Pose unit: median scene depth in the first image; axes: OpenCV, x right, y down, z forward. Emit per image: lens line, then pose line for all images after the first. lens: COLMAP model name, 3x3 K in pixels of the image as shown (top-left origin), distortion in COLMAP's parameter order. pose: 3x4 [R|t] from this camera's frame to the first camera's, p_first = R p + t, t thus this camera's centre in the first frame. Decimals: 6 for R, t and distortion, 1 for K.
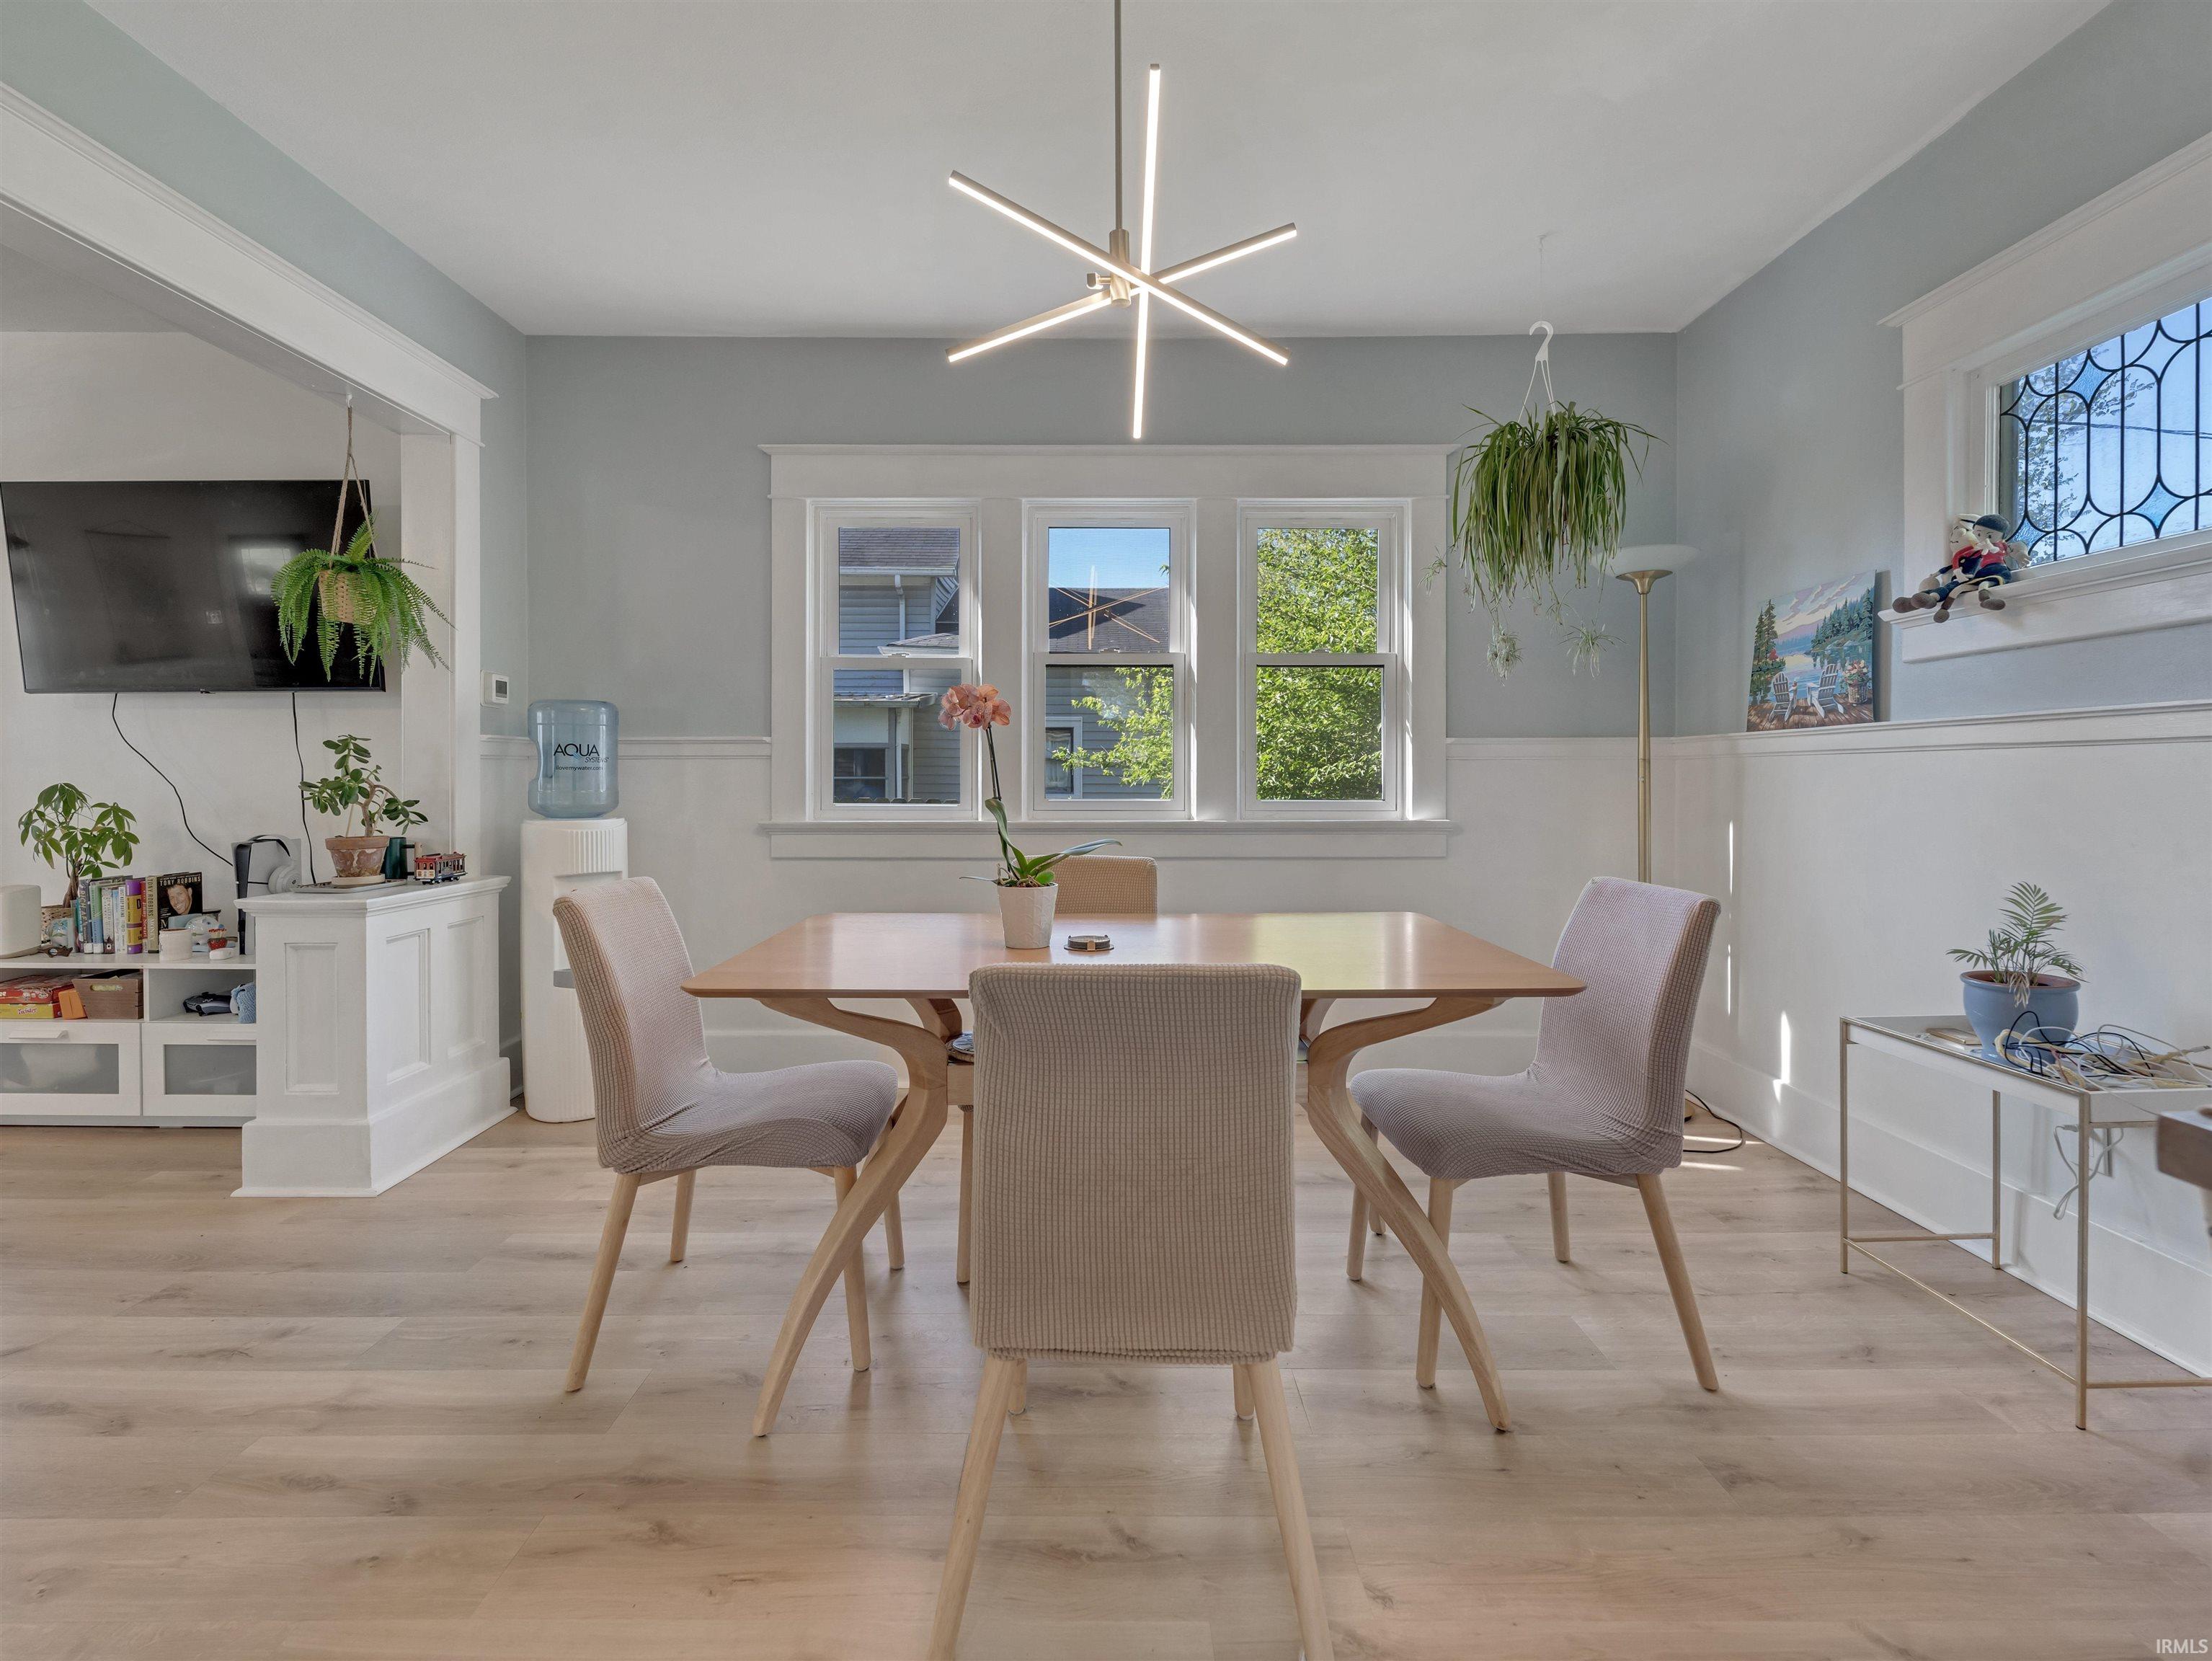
lens RADIAL K [[1021.4, 0, 1100.0], [0, 1021.4, 776.8], [0, 0, 1]] dist [-0.000931, -0.000994]
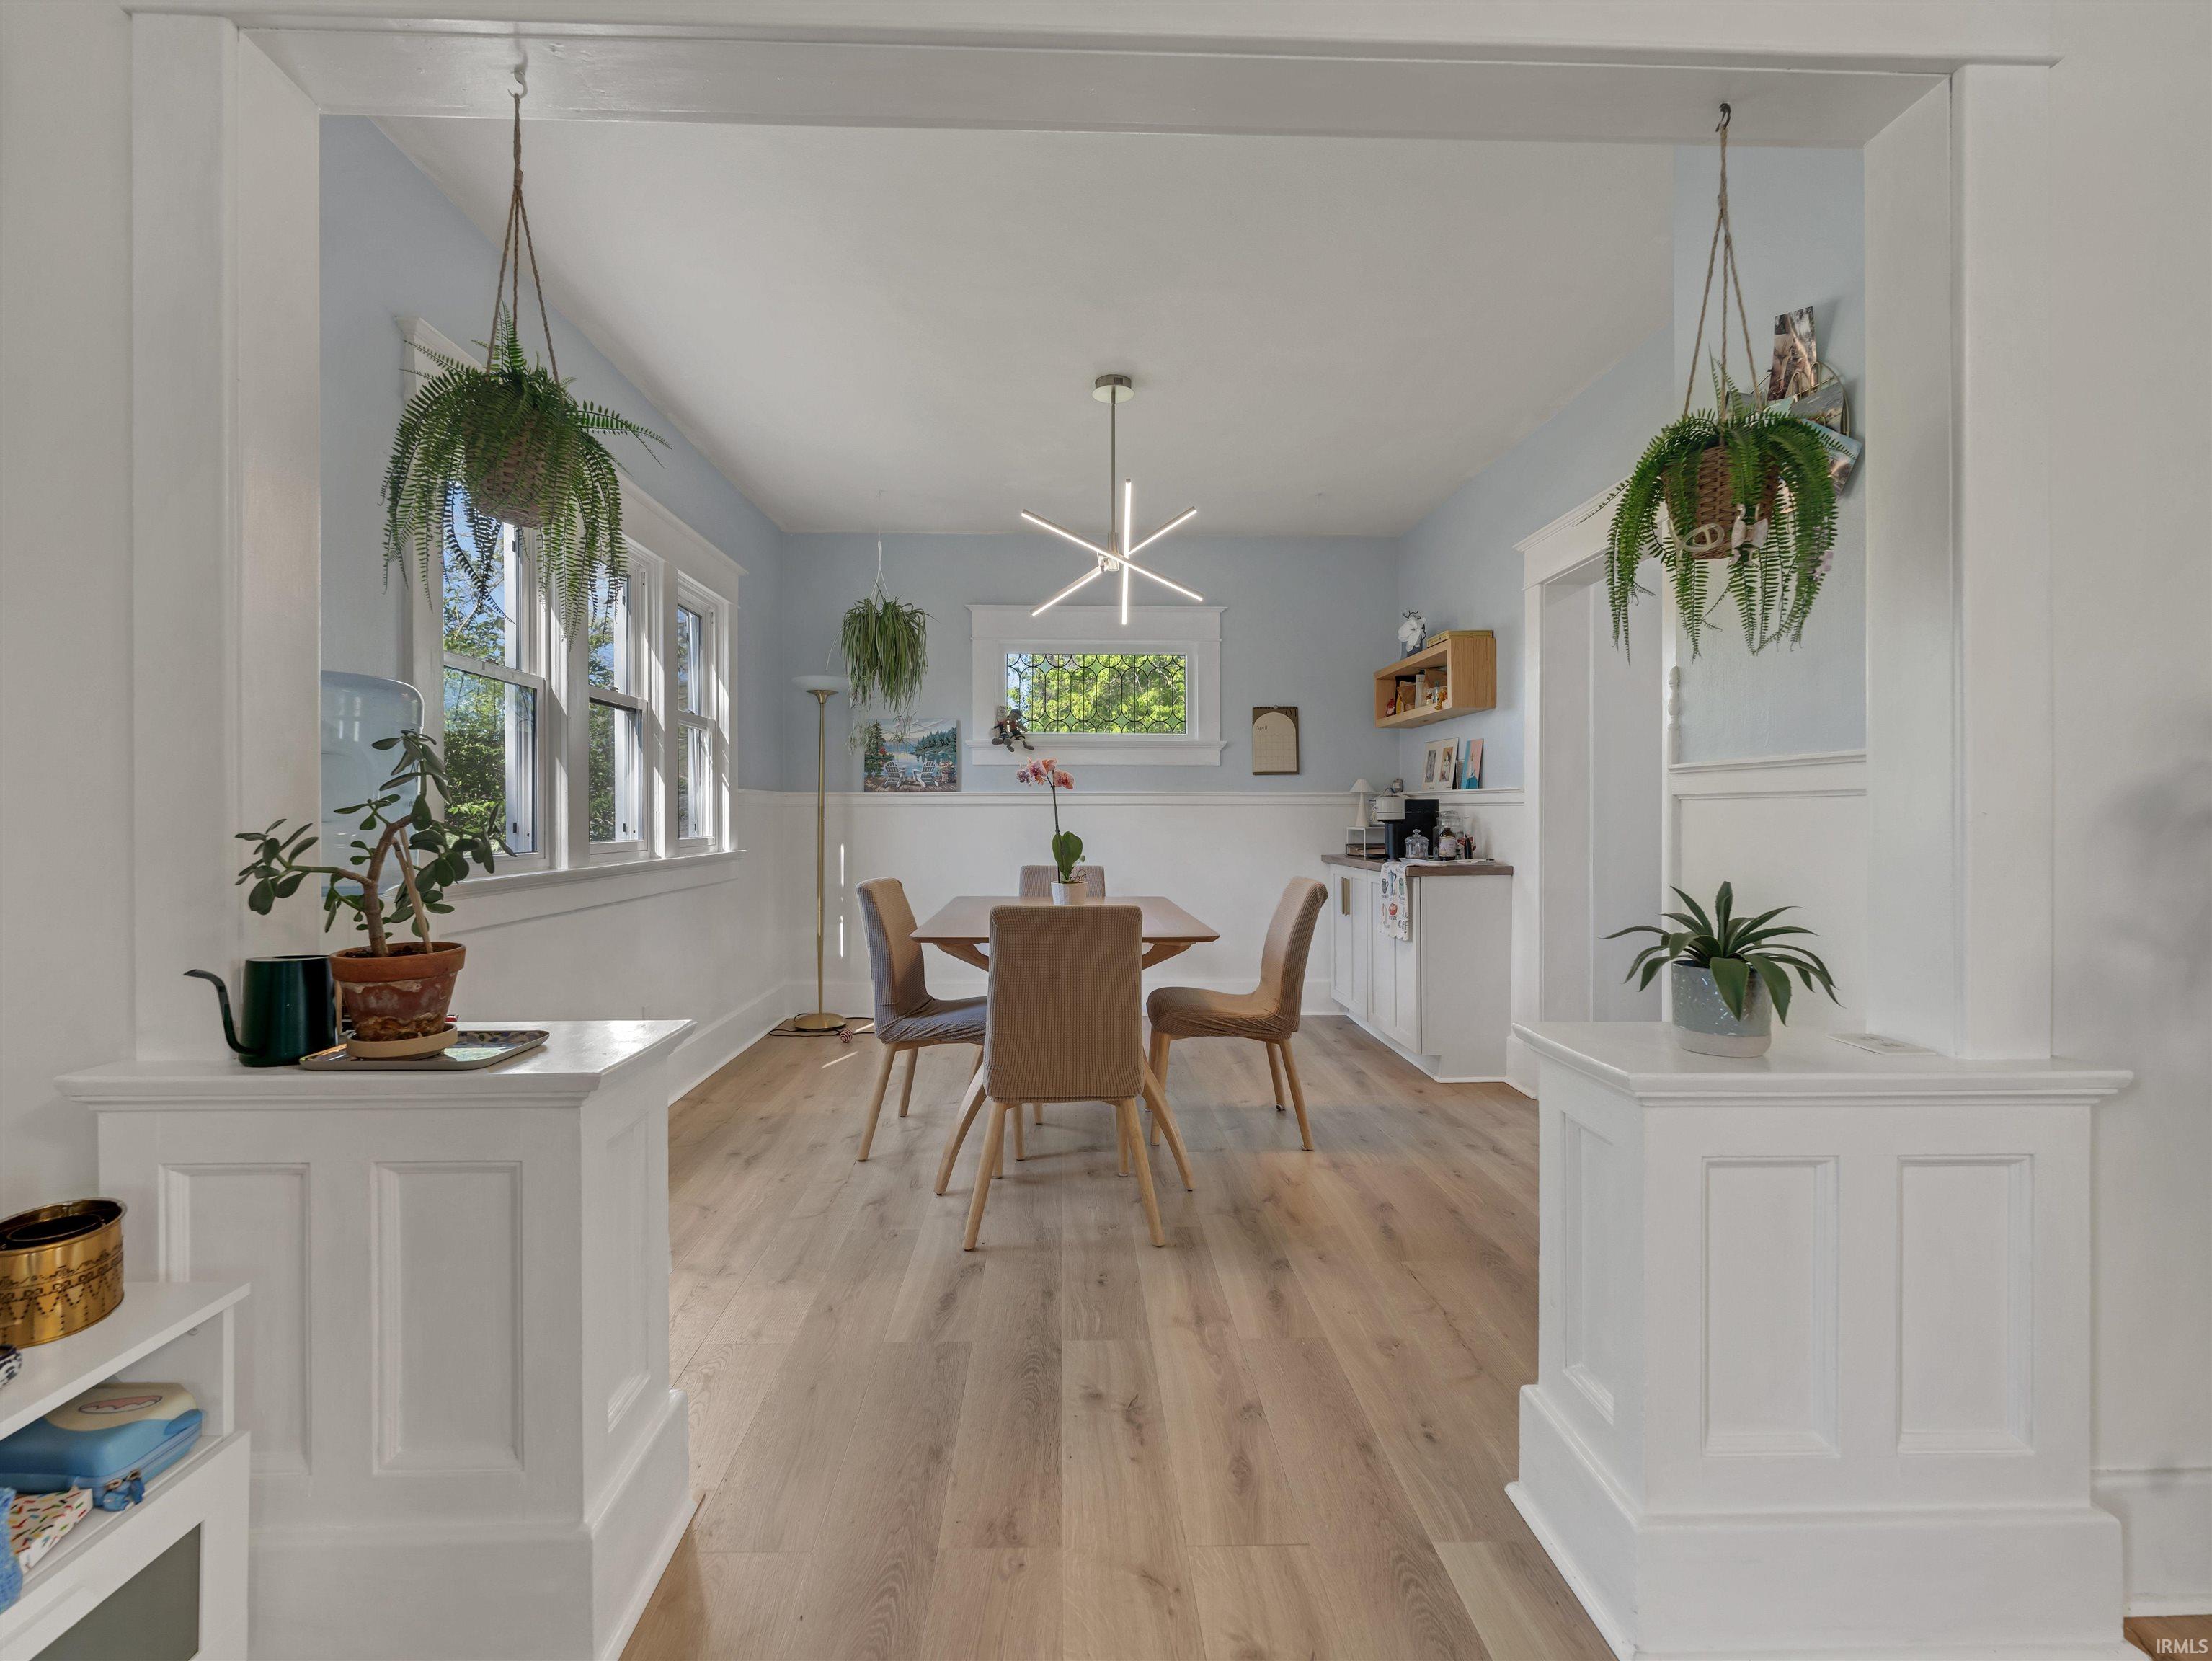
lens RADIAL K [[1021.4, 0, 1093.5], [0, 1021.4, 817.6], [0, 0, 1]] dist [-0.000931, -0.000994]
pose [[-0.031130, -0.000040, 0.999515, -1.135644], [-0.000542, 1.000000, 0.000023, -0.000789], [-0.999515, -0.000541, -0.031130, 0.663844]]
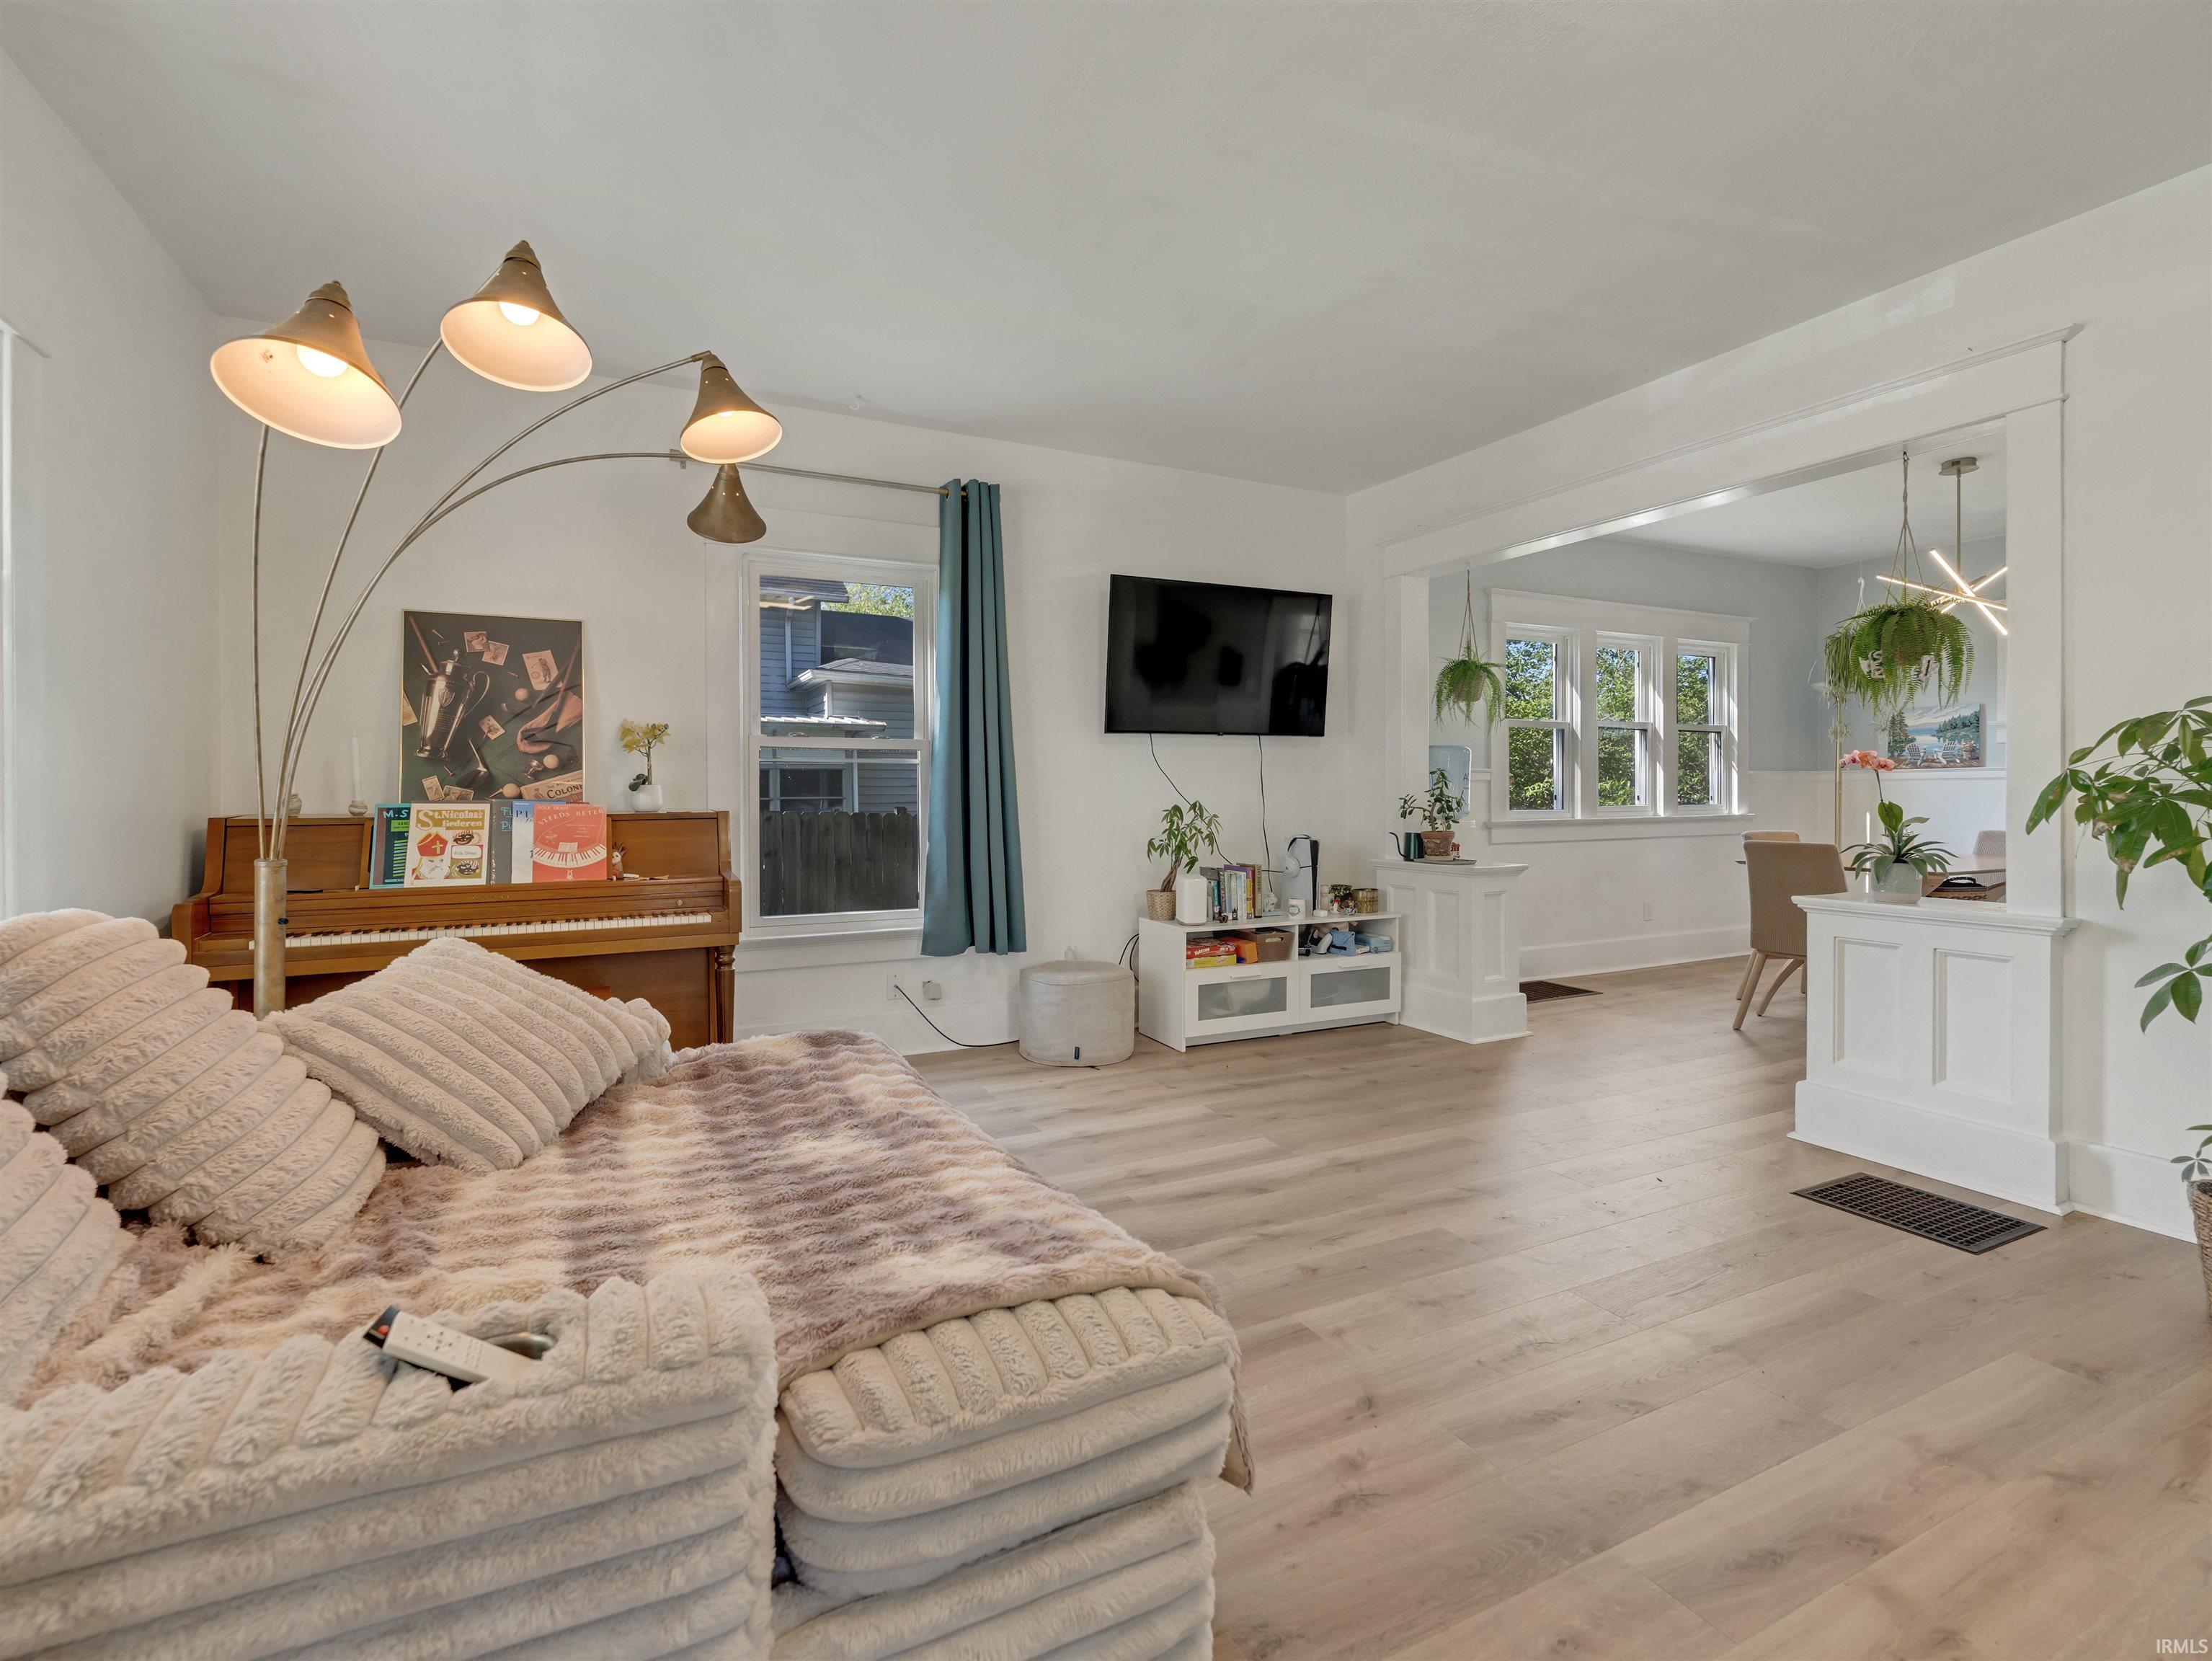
lens RADIAL K [[1021.4, 0, 1091.4], [0, 1021.4, 794.5], [0, 0, 1]] dist [-0.000931, -0.000994]
pose [[0.899323, -0.006144, 0.437242, -1.822748], [0.006534, 0.999978, 0.000611, -0.003683], [-0.437236, 0.002307, 0.899344, -0.201049]]
